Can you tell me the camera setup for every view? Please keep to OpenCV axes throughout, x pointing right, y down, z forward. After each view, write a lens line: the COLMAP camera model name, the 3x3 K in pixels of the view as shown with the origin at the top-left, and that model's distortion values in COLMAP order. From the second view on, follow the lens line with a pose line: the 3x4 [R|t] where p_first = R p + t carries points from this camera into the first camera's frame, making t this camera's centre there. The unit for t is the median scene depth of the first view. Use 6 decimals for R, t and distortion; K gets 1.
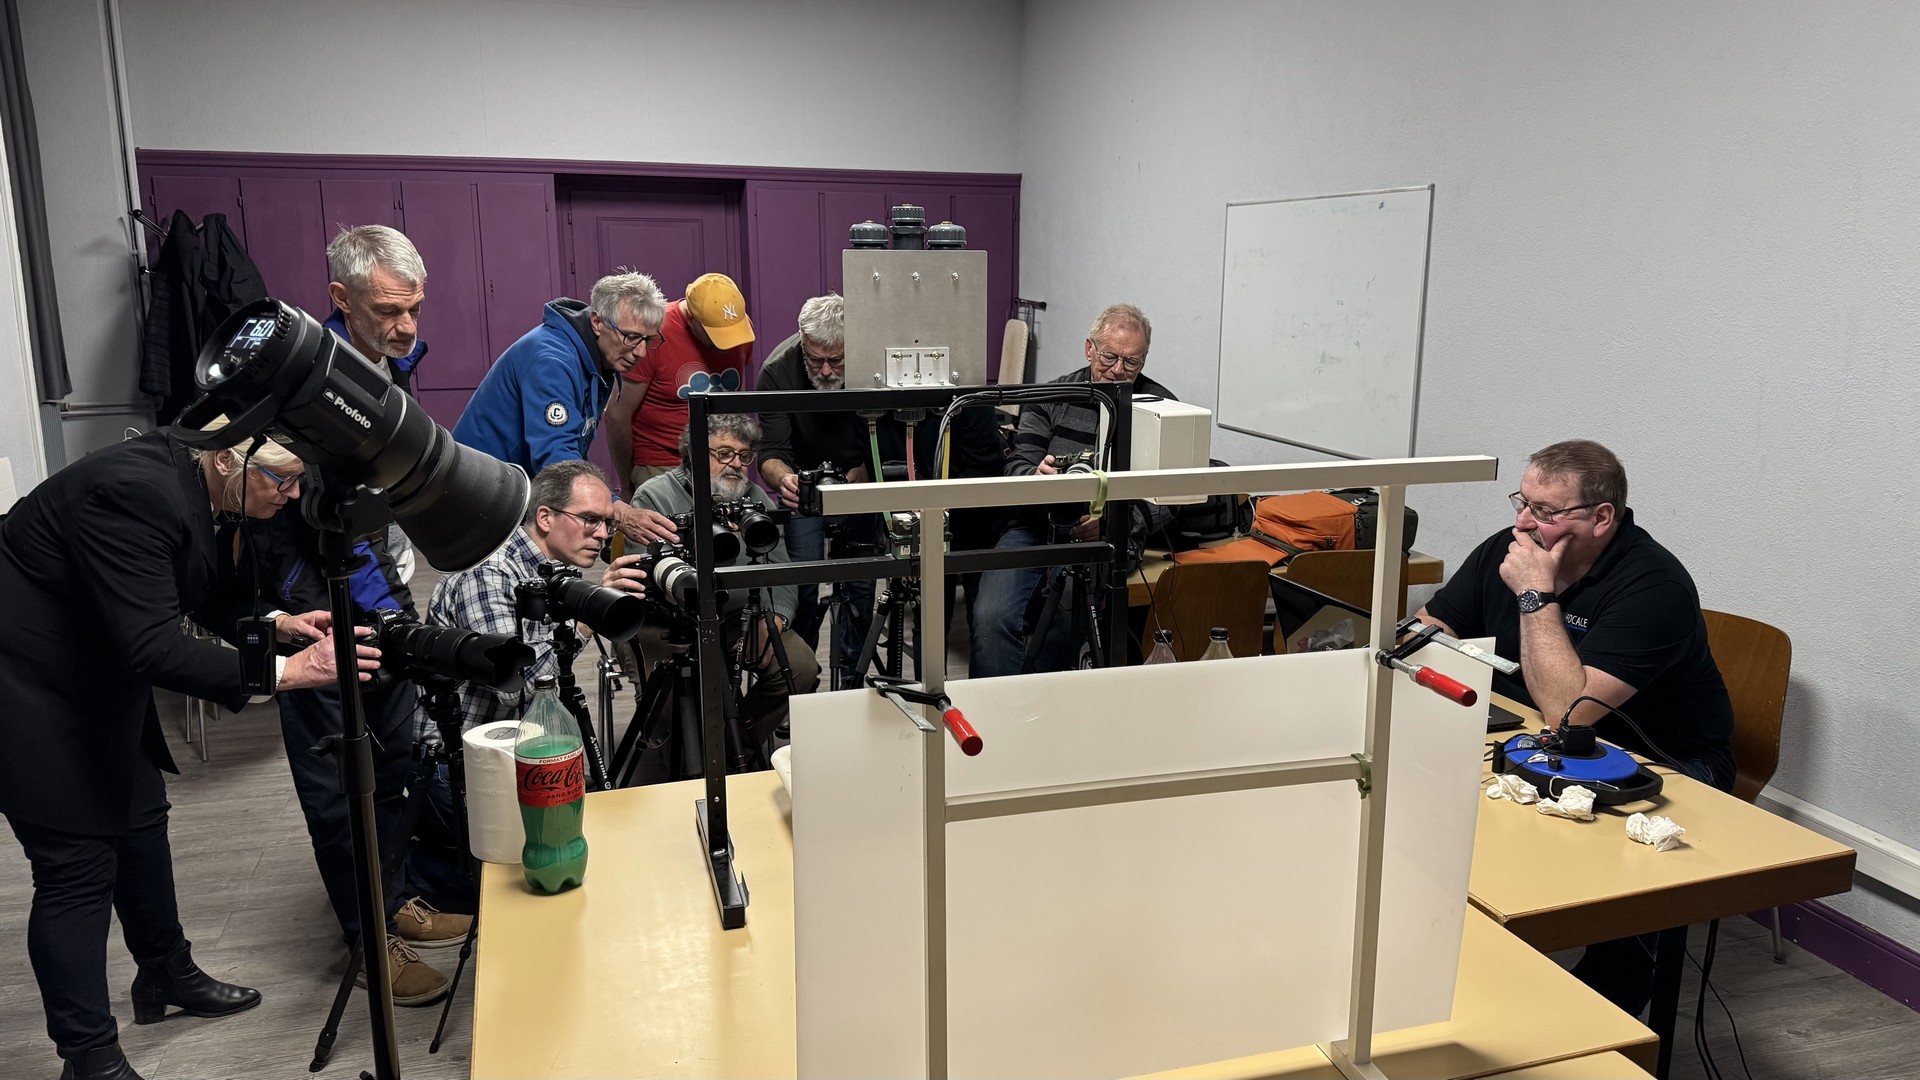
lens RADIAL K [[1362.5, 0, 960.0], [0, 1362.5, 540.0], [0, 0, 1]] dist [0.006727, 0.000351]
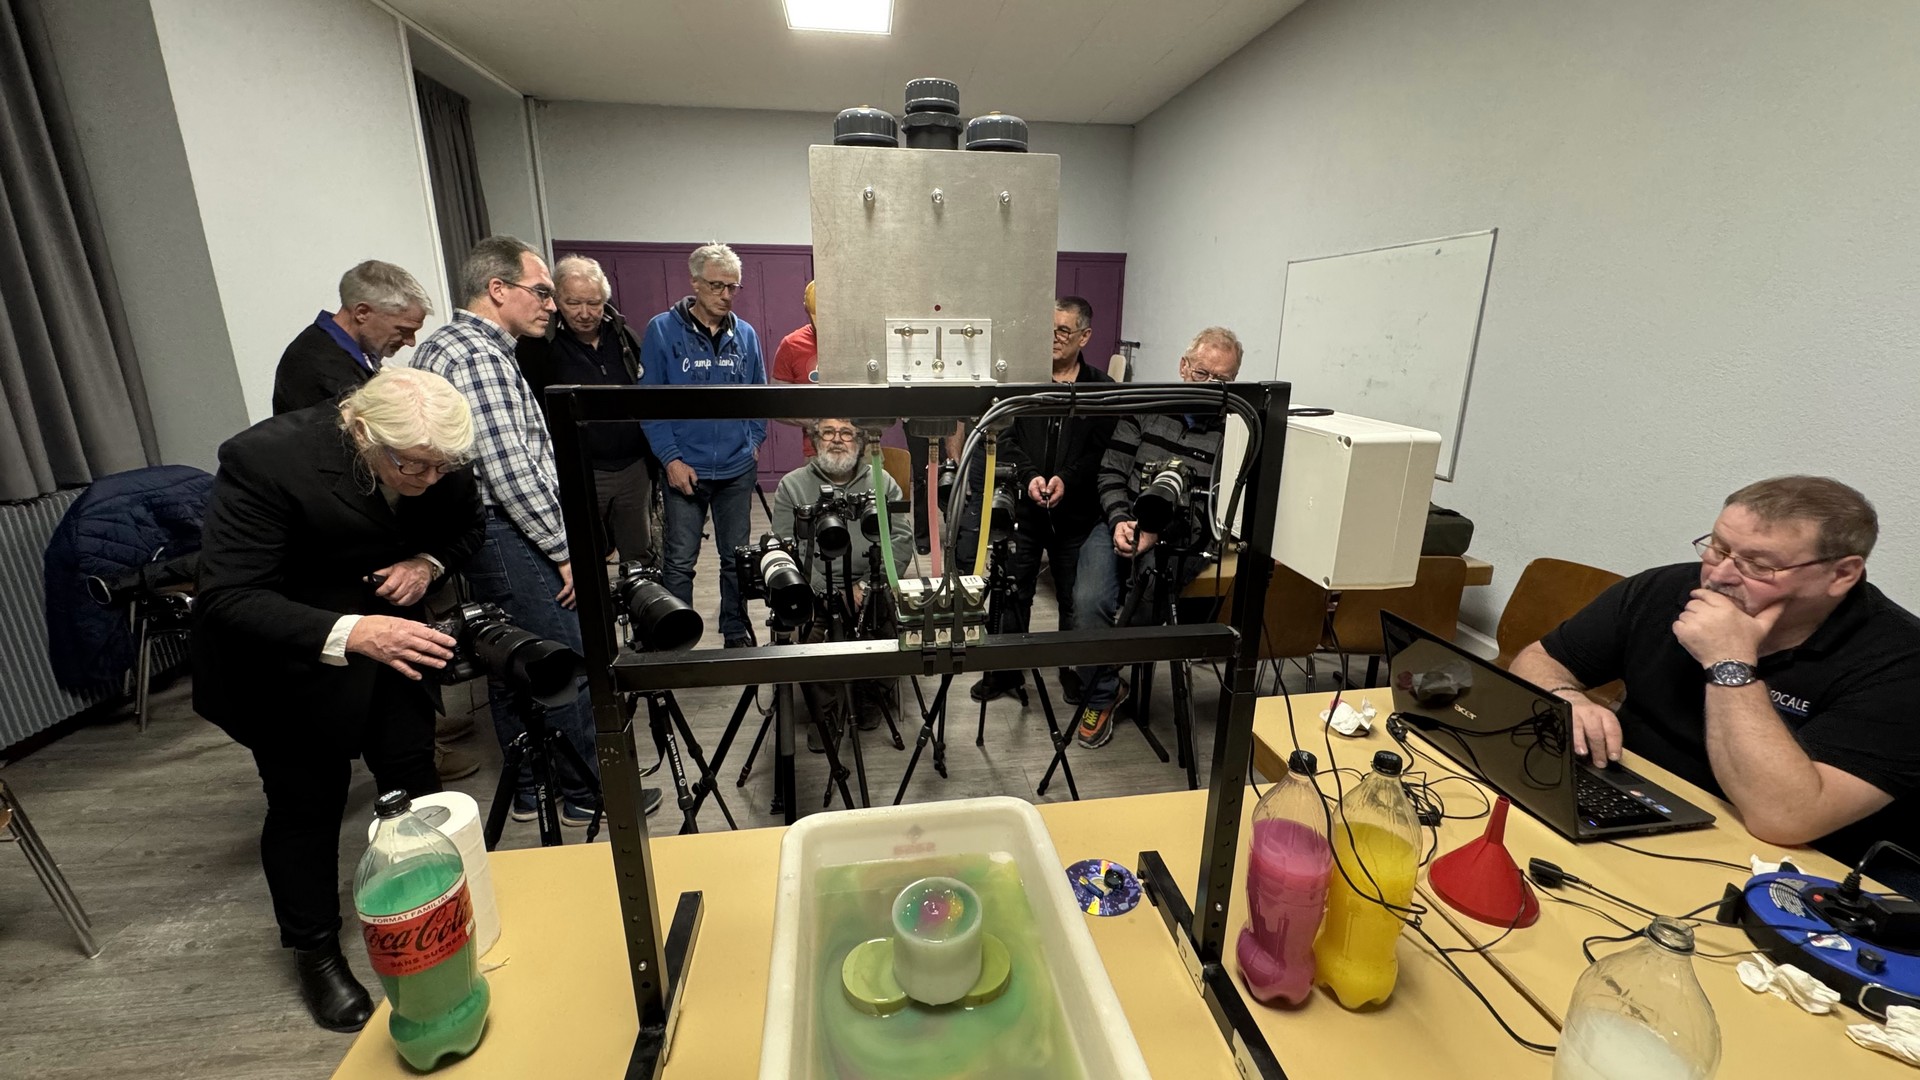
lens RADIAL K [[821.0, 0, 960.0], [0, 821.0, 540.0], [0, 0, 1]] dist [-0.013416, 0.000249]
pose [[0.989148, 0.045042, -0.139847, 0.024789], [-0.037317, 0.997655, 0.057379, -0.045863], [0.142103, -0.051538, 0.988509, 0.459774]]
